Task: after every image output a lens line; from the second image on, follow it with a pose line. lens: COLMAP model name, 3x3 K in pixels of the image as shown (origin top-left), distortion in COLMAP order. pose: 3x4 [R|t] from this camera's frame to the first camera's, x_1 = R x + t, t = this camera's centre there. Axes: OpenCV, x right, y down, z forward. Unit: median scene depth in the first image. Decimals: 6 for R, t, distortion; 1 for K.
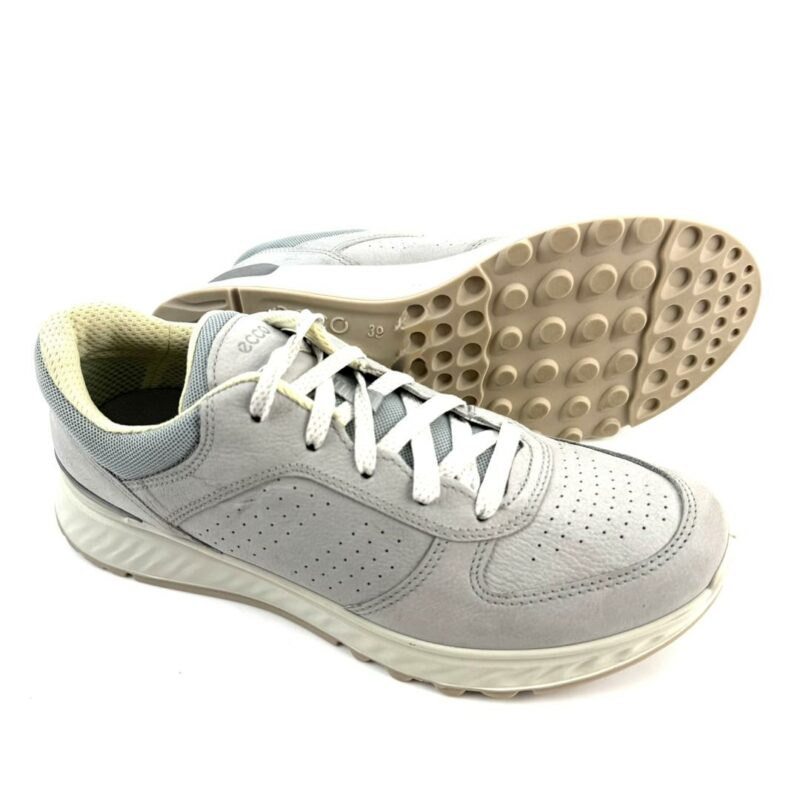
lens RADIAL K [[734.6, 0, 400.0], [0, 734.6, 400.0], [0, 0, 1]] dist [0.181734, -0.487402]
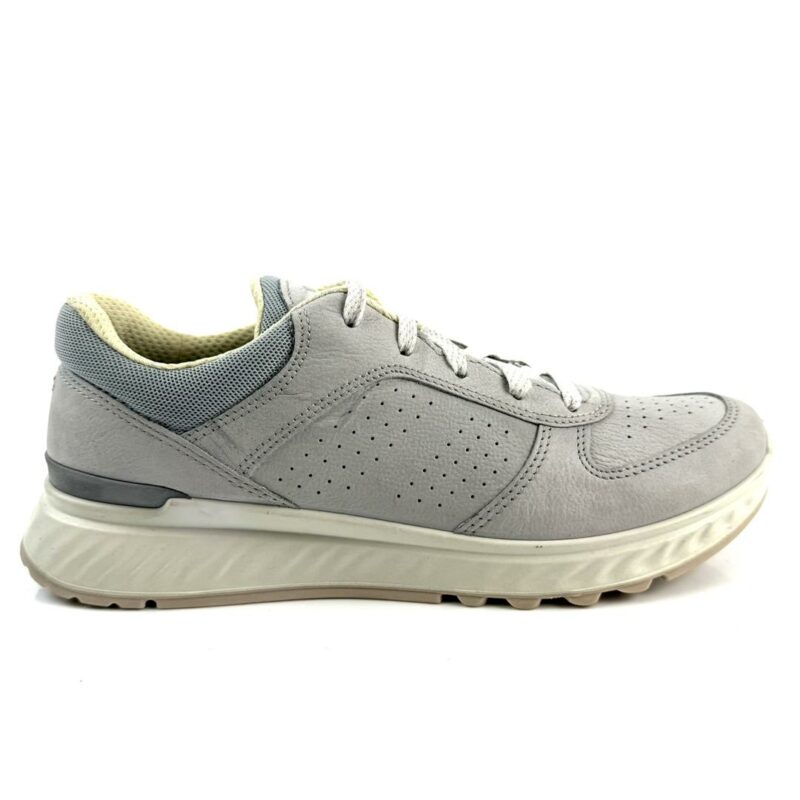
lens RADIAL K [[734.6, 0, 400.0], [0, 734.6, 400.0], [0, 0, 1]] dist [0.181734, -0.487402]
pose [[0.938247, -0.050367, 0.342280, -0.460491], [0.200080, 0.886112, -0.418059, 0.525788], [-0.282242, 0.460726, 0.841469, 0.190217]]
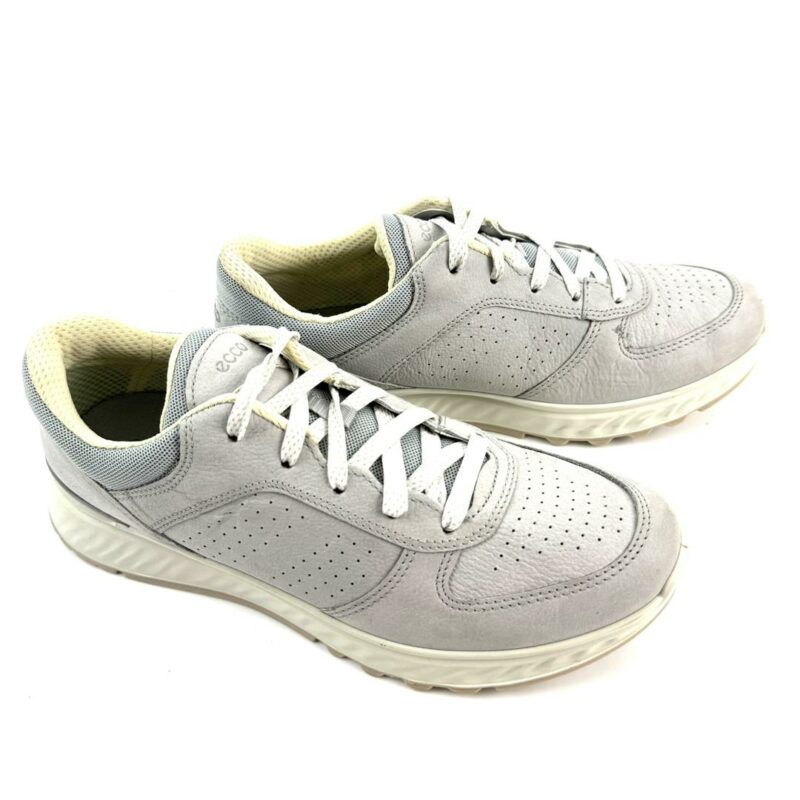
lens RADIAL K [[734.6, 0, 400.0], [0, 734.6, 400.0], [0, 0, 1]] dist [0.181734, -0.487402]
pose [[1.000000, -0.000509, 0.000604, 0.041016], [0.000470, 0.997995, 0.063288, -0.092624], [-0.000635, -0.063288, 0.997995, -0.046611]]
